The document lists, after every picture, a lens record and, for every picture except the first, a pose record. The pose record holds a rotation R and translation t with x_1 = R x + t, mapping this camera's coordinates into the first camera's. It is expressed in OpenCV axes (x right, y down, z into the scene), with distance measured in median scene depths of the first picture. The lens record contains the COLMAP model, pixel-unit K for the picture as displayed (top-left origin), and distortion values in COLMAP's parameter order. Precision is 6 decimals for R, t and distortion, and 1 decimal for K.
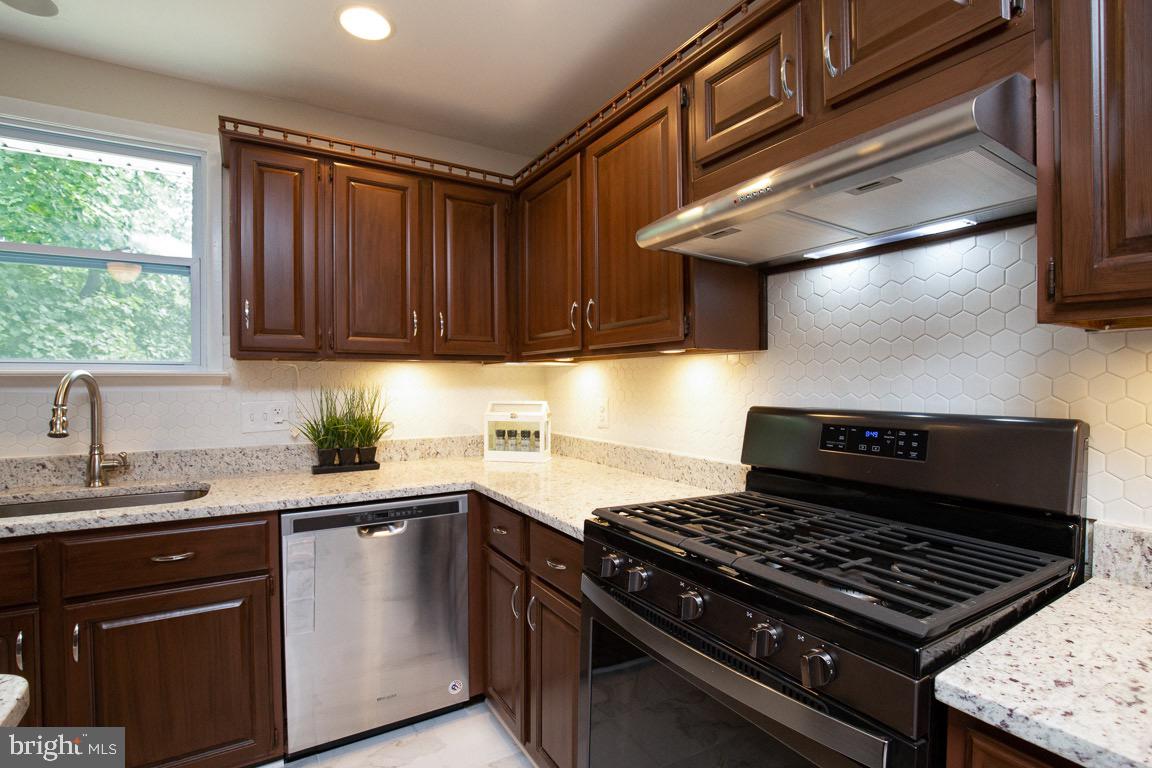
lens RADIAL K [[540.6, 0, 569.0], [0, 540.6, 388.6], [0, 0, 1]] dist [-0.016047, -0.000350]
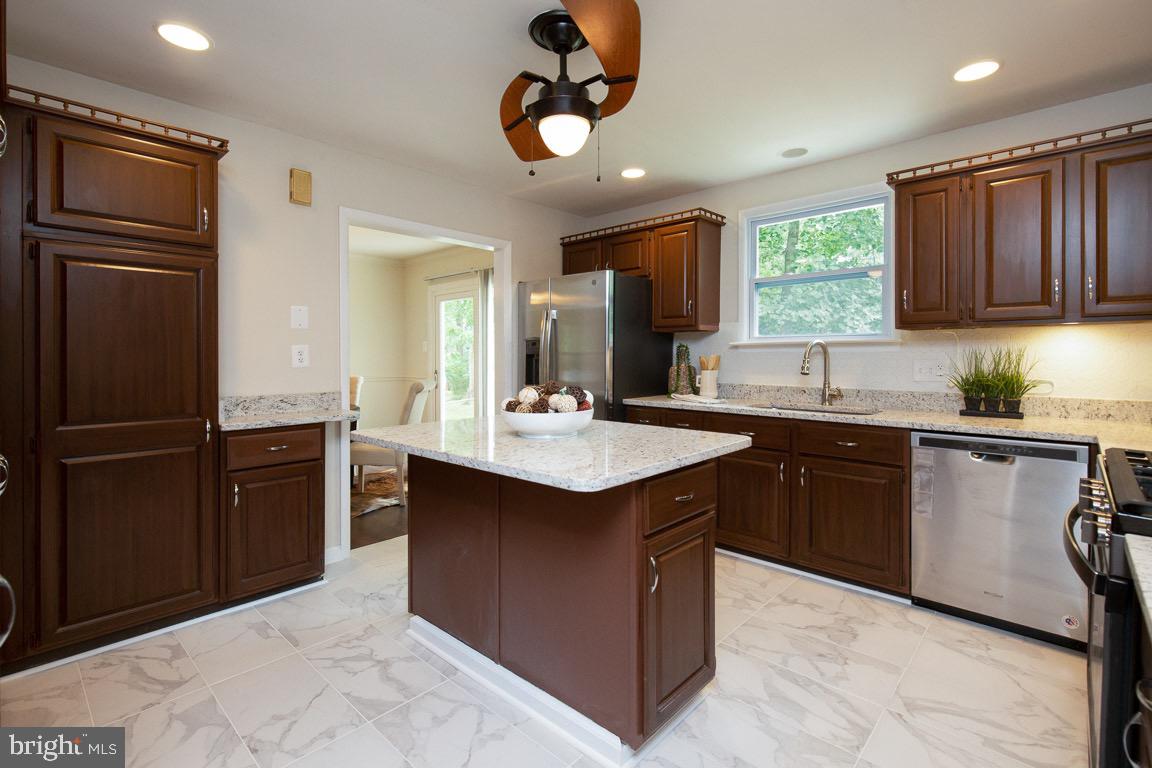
lens RADIAL K [[534.9, 0, 574.0], [0, 534.9, 361.4], [0, 0, 1]] dist [0.001242, 0.000082]
pose [[0.280982, 0.014197, -0.959608, 0.552829], [-0.011117, 0.999872, 0.011538, 0.025909], [0.959649, 0.007426, 0.281104, -0.287114]]
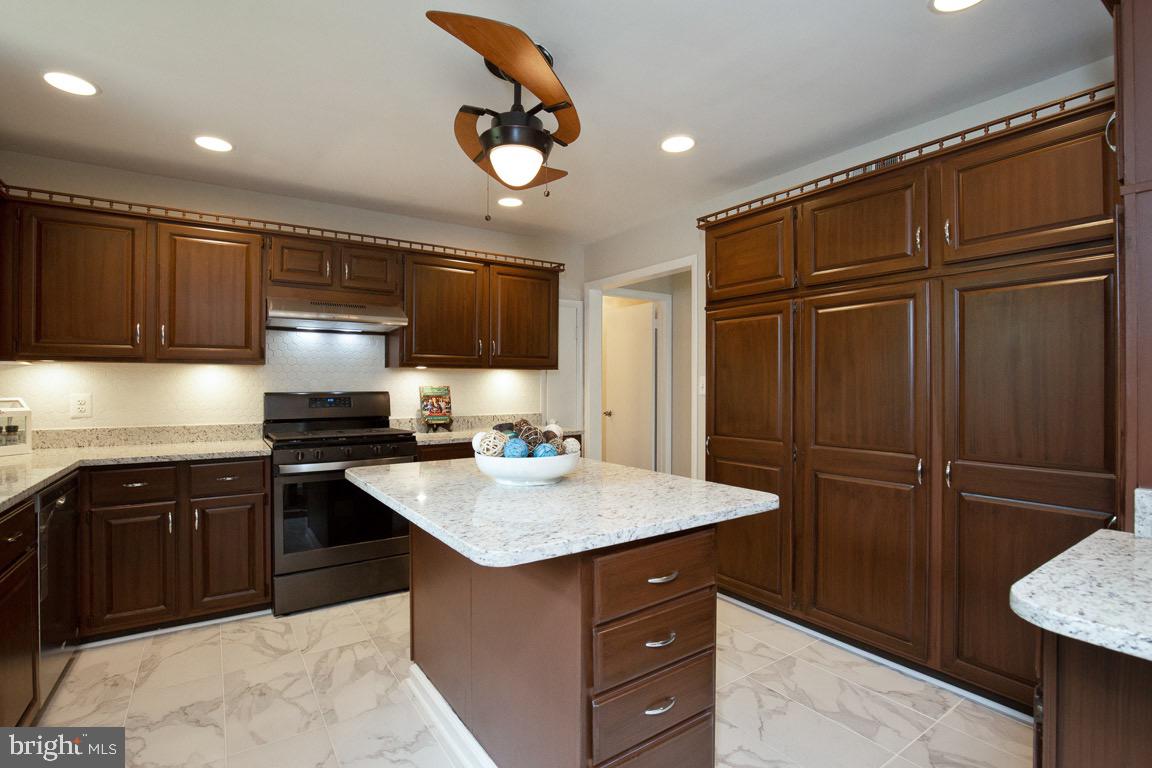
lens RADIAL K [[540.6, 0, 569.0], [0, 540.6, 388.6], [0, 0, 1]] dist [-0.016047, -0.000350]
pose [[-0.054302, -0.006807, 0.998501, -1.576852], [0.010944, 0.999913, 0.007412, 0.013359], [-0.998465, 0.011330, -0.054223, -0.043961]]
